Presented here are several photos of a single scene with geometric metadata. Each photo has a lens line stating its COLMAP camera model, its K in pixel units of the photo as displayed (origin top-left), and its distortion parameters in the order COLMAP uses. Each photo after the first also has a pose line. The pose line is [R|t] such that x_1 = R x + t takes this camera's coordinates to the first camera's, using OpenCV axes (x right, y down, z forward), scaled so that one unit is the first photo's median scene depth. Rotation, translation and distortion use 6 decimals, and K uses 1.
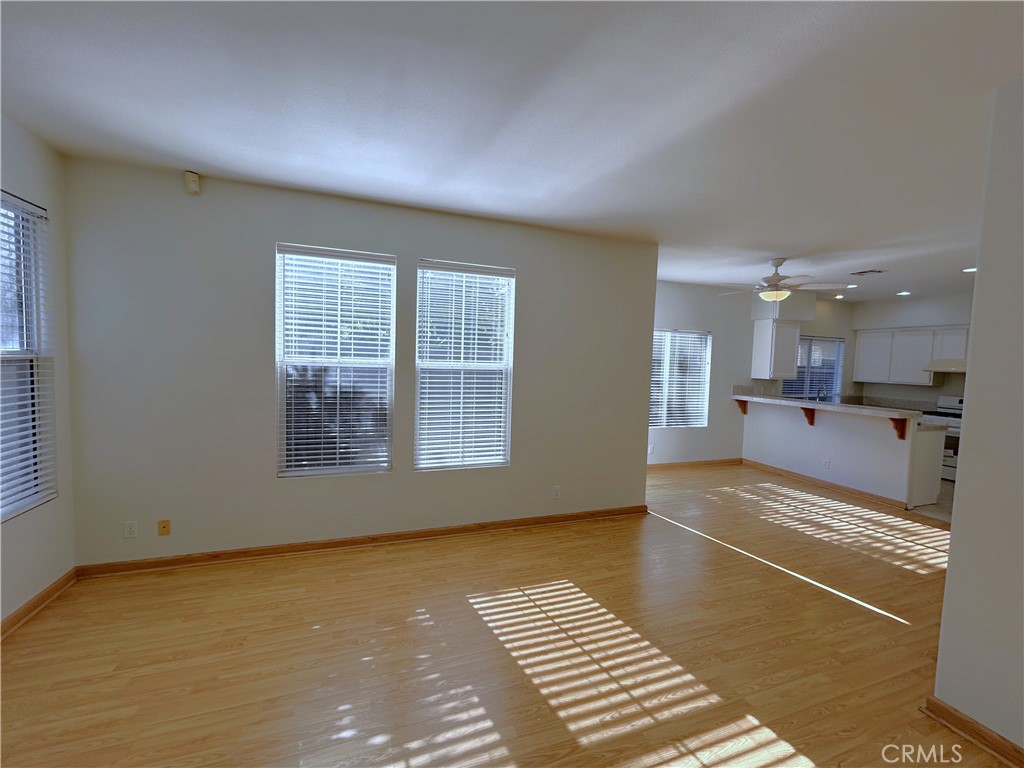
lens RADIAL K [[416.0, 0, 514.1], [0, 416.0, 381.8], [0, 0, 1]] dist [0.001818, 0.000663]
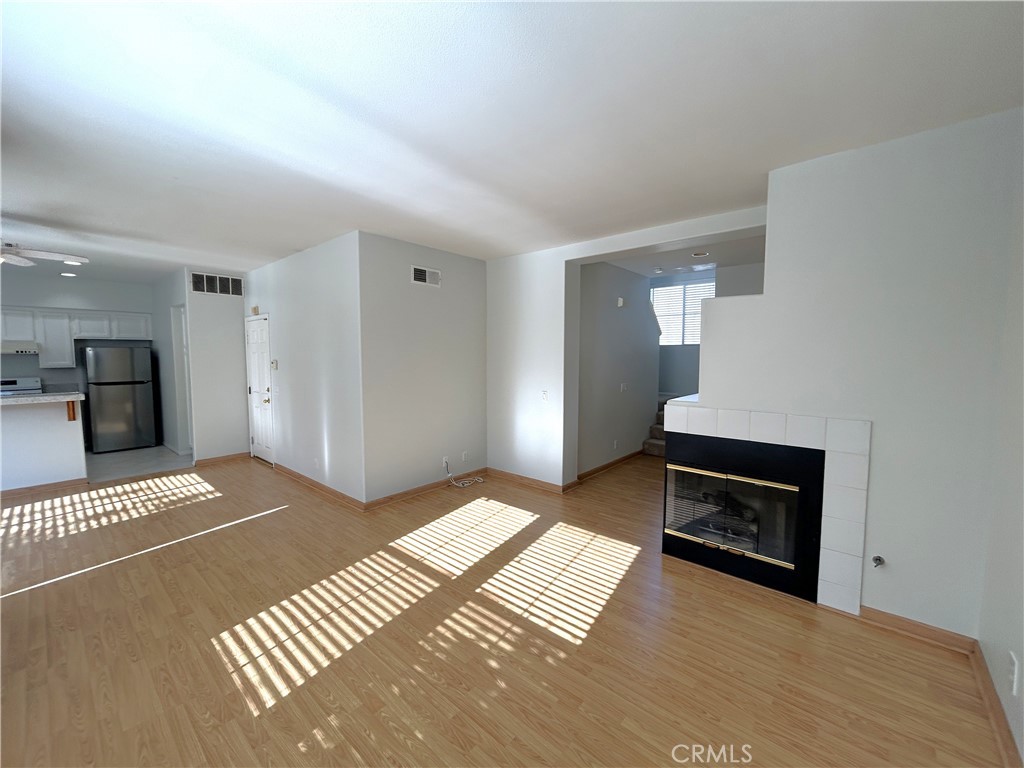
lens RADIAL K [[414.9, 0, 510.8], [0, 414.9, 383.0], [0, 0, 1]] dist [-0.003500, 0.000891]
pose [[-0.480493, -0.095159, 0.871821, -0.690804], [0.031118, 0.991620, 0.125385, -0.070256], [-0.876447, 0.087376, -0.473505, 0.748326]]
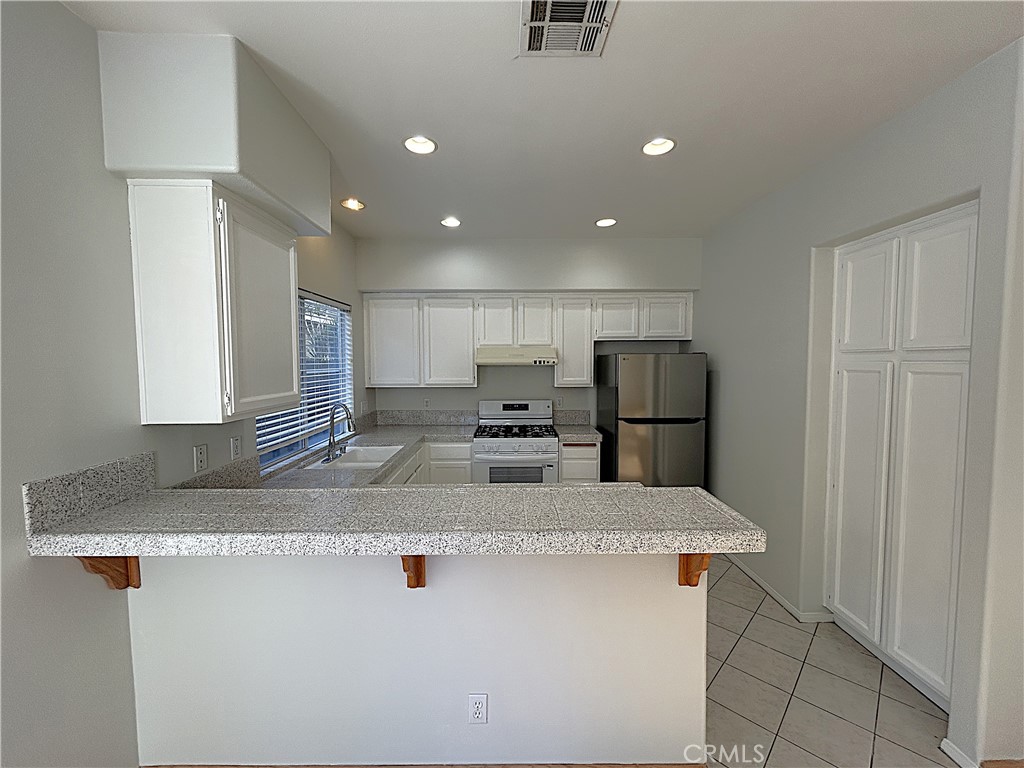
lens RADIAL K [[414.9, 0, 510.8], [0, 414.9, 383.0], [0, 0, 1]] dist [-0.003500, 0.000891]
pose [[0.338973, -0.086040, 0.936853, 0.848998], [0.063549, 0.995629, 0.068444, -0.071091], [-0.938647, 0.036335, 0.342959, 1.449385]]
